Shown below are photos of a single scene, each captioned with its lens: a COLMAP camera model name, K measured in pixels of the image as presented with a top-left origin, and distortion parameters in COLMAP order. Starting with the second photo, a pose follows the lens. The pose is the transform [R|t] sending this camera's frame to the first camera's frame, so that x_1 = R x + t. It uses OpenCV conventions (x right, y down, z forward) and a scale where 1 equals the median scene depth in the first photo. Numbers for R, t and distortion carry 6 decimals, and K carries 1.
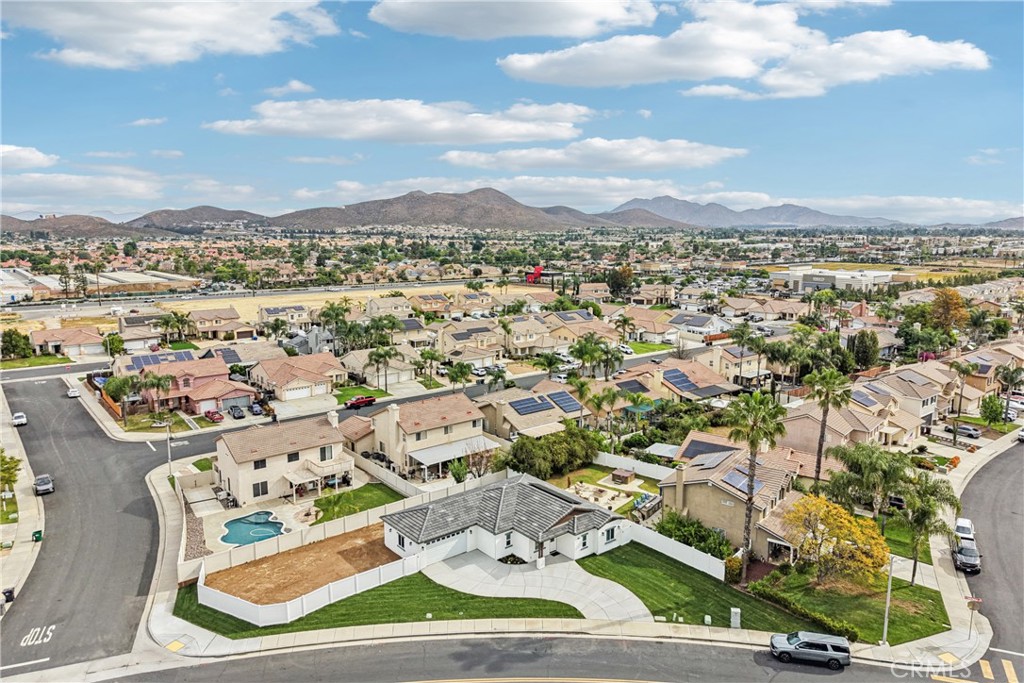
lens RADIAL K [[685.6, 0, 509.9], [0, 685.6, 337.4], [0, 0, 1]] dist [0.043556, -0.038604]
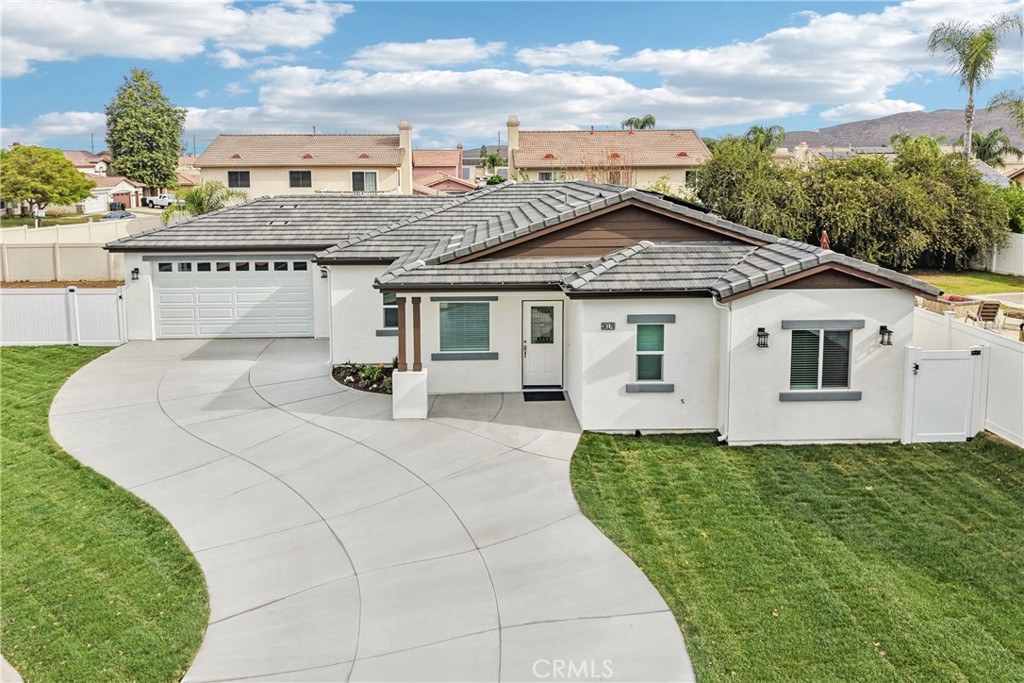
lens RADIAL K [[714.9, 0, 511.5], [0, 714.9, 244.5], [0, 0, 1]] dist [0.036209, -0.048183]
pose [[0.797705, 0.065184, -0.599514, 0.192942], [-0.095295, 0.995276, -0.018583, 0.265967], [0.595471, 0.071954, 0.800148, 0.789784]]
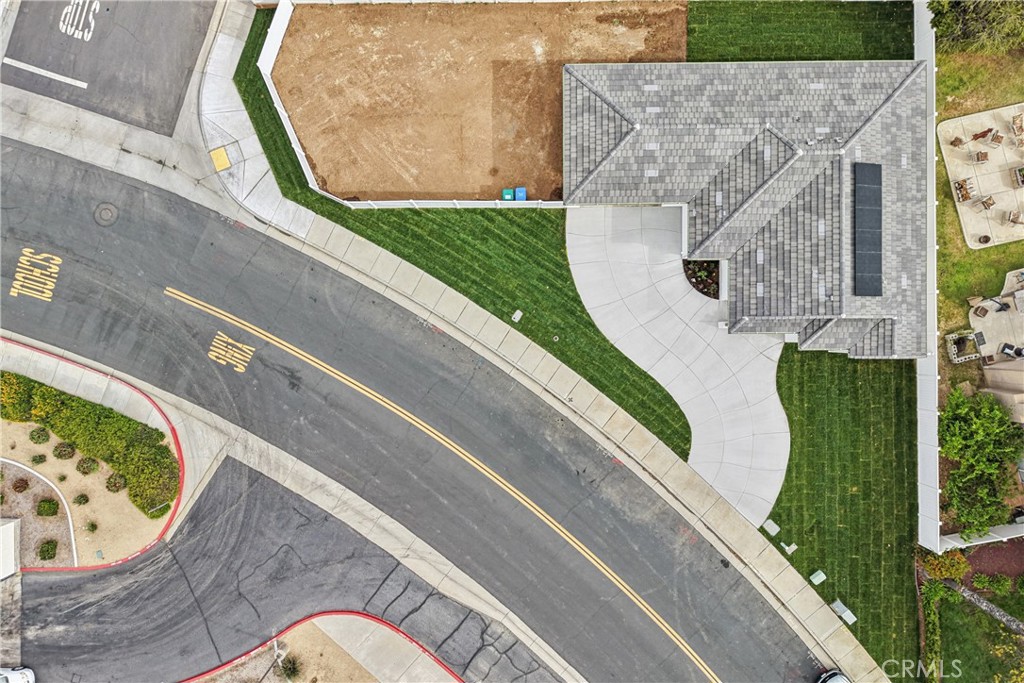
lens RADIAL K [[685.6, 0, 509.9], [0, 685.6, 337.4], [0, 0, 1]] dist [0.043556, -0.038604]
pose [[0.779231, 0.626689, -0.007722, -0.088042], [-0.092349, 0.126997, 0.987595, -0.237966], [0.619896, -0.768851, 0.156834, 0.738110]]
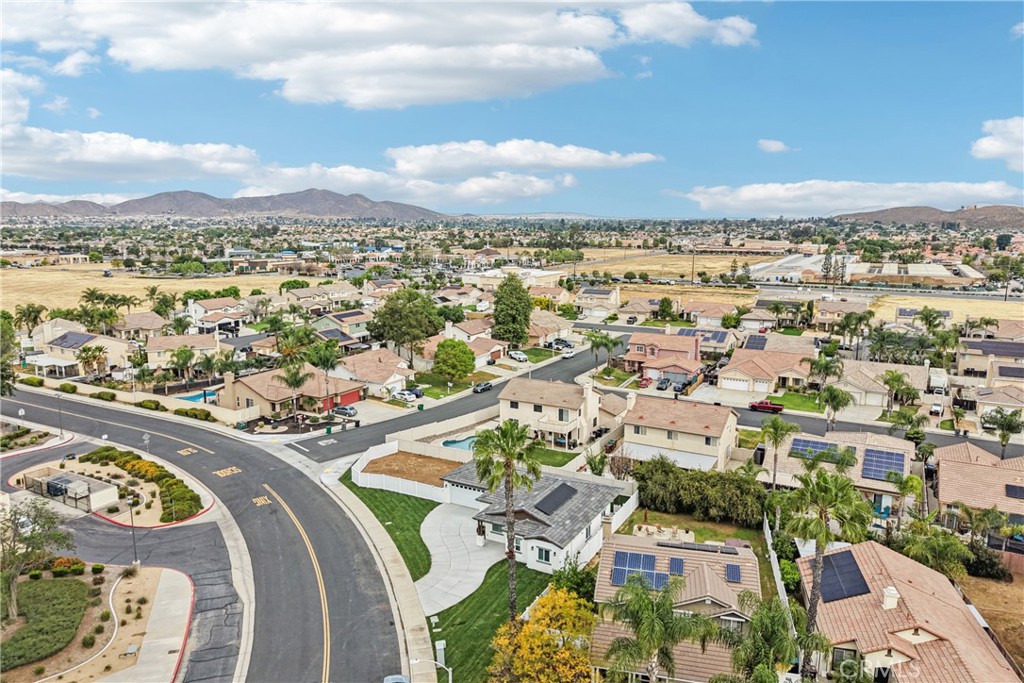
lens RADIAL K [[699.2, 0, 508.8], [0, 699.2, 343.0], [0, 0, 1]] dist [0.084187, -0.126143]
pose [[0.367668, 0.163550, -0.915463, 0.931432], [-0.147843, 0.982174, 0.116091, -0.090122], [0.918130, 0.092662, 0.385293, 0.570594]]
